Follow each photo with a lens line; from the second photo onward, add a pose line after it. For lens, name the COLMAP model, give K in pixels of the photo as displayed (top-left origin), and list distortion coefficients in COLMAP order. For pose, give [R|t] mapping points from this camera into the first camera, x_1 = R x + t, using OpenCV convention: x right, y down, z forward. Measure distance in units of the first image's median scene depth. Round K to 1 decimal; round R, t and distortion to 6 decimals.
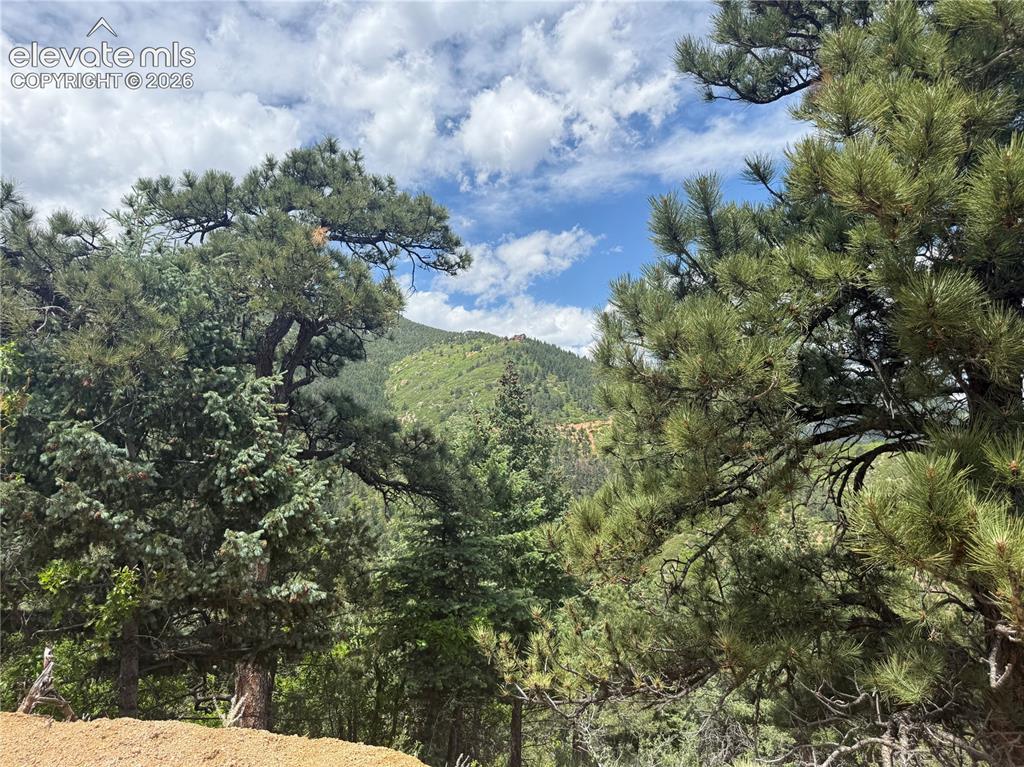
lens RADIAL K [[712.8, 0, 512.0], [0, 712.8, 366.7], [0, 0, 1]] dist [0.033489, -0.024535]
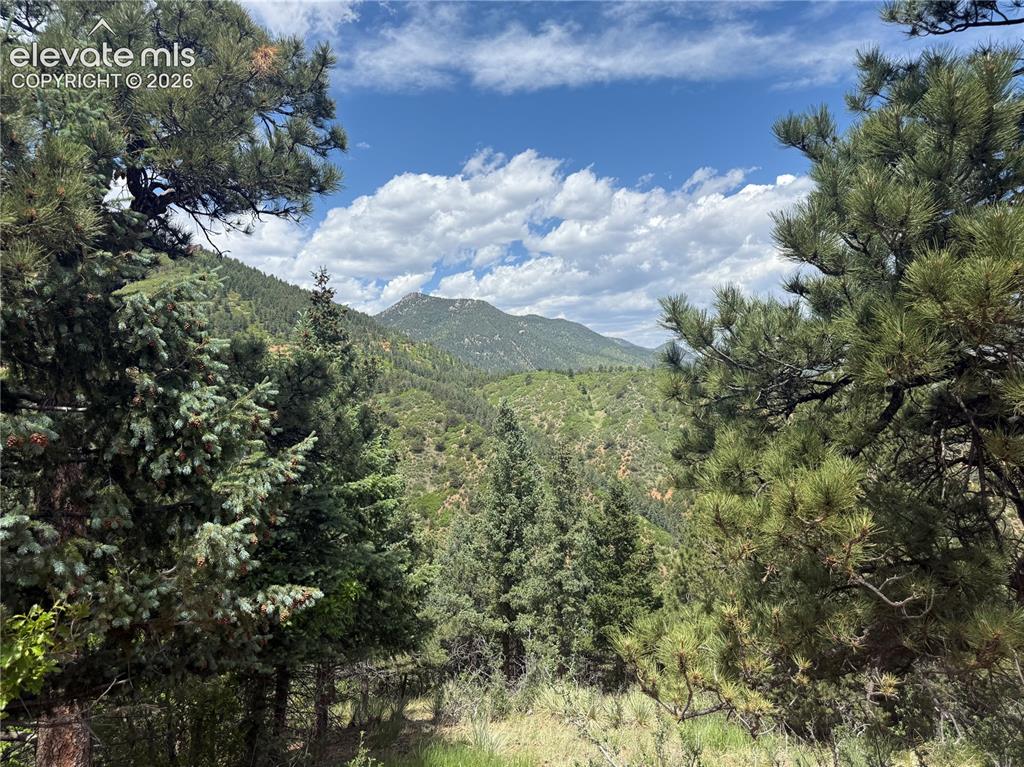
lens RADIAL K [[721.2, 0, 512.0], [0, 721.2, 383.5], [0, 0, 1]] dist [0.072805, -0.123194]
pose [[0.907564, 0.001118, 0.419913, -0.393774], [-0.054450, 0.991867, 0.115043, 0.022899], [-0.416369, -0.127273, 0.900244, 0.330056]]
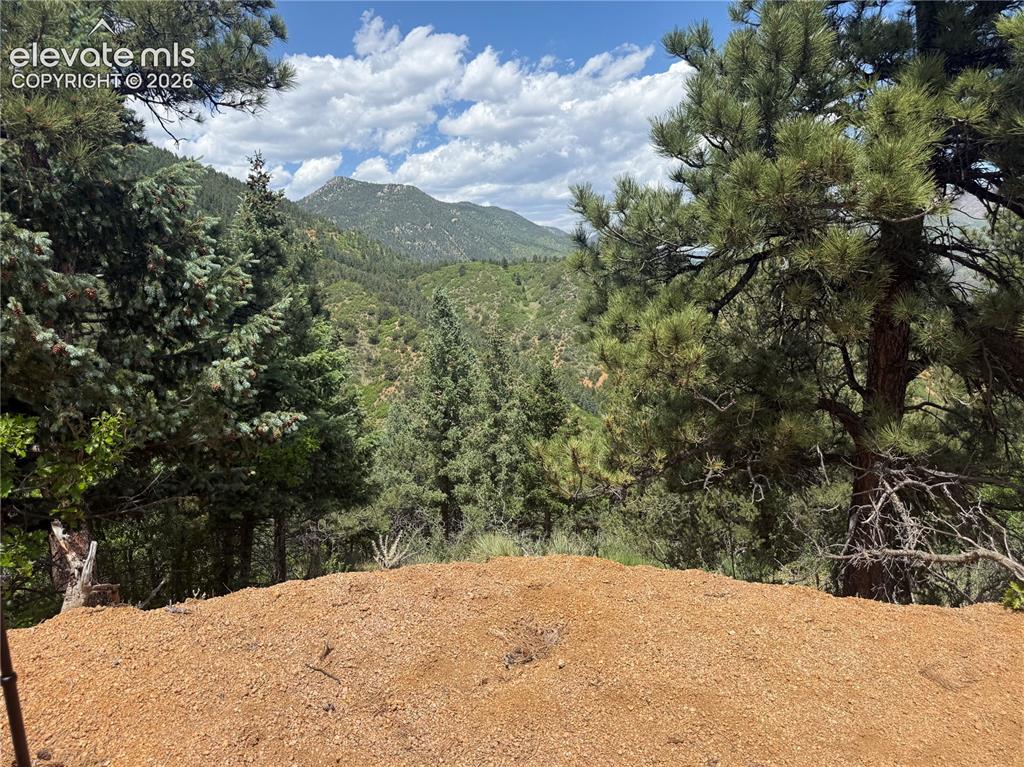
lens RADIAL K [[726.0, 0, 513.5], [0, 726.0, 390.4], [0, 0, 1]] dist [0.063173, -0.129633]
pose [[0.865040, -0.081600, 0.495022, -0.486702], [-0.060348, 0.962596, 0.264133, 0.022711], [-0.498060, -0.258360, 0.827760, 0.136246]]
